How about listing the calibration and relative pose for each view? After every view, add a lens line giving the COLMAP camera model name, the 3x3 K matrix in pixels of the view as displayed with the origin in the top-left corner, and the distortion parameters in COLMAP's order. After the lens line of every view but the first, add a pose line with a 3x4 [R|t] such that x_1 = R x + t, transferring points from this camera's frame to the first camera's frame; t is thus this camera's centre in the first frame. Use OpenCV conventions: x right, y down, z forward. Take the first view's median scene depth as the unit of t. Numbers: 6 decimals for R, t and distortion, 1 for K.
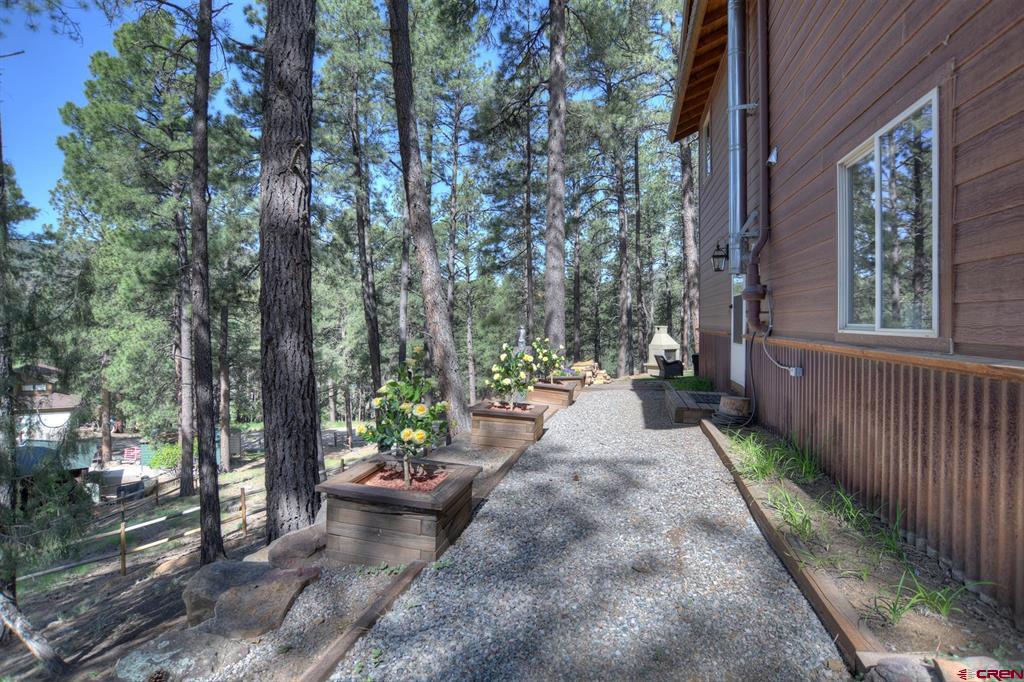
lens RADIAL K [[531.8, 0, 513.0], [0, 531.8, 327.8], [0, 0, 1]] dist [-0.090152, 0.046786]
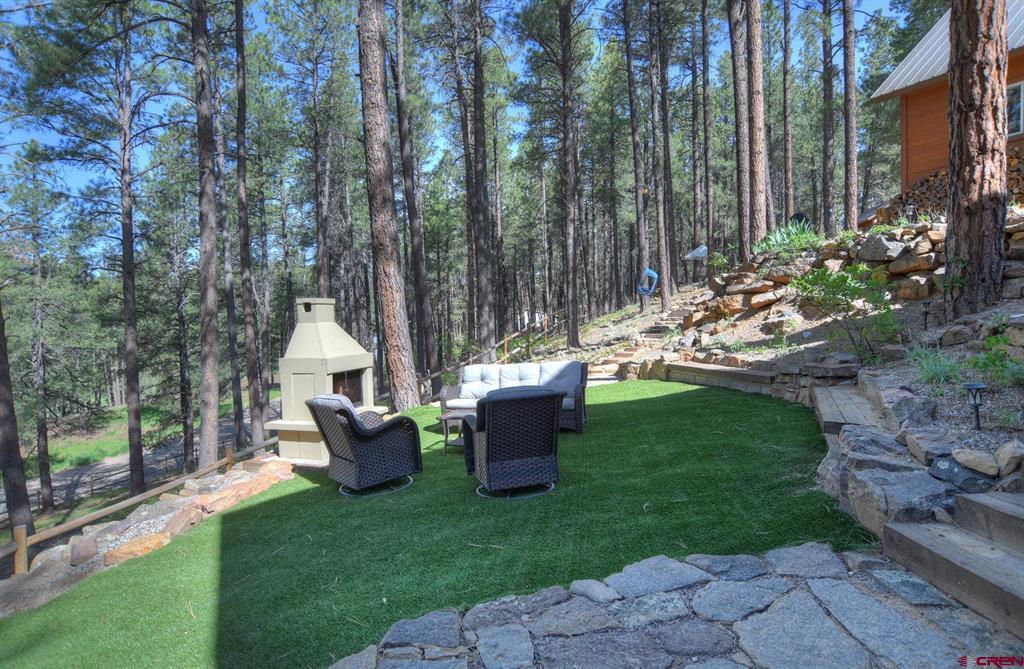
lens RADIAL K [[546.5, 0, 513.7], [0, 546.5, 325.7], [0, 0, 1]] dist [-0.097788, 0.052841]
pose [[0.767291, -0.019867, 0.640992, 0.077649], [0.020824, 0.999765, 0.006060, 0.006519], [-0.640961, 0.008699, 0.767524, 0.323339]]
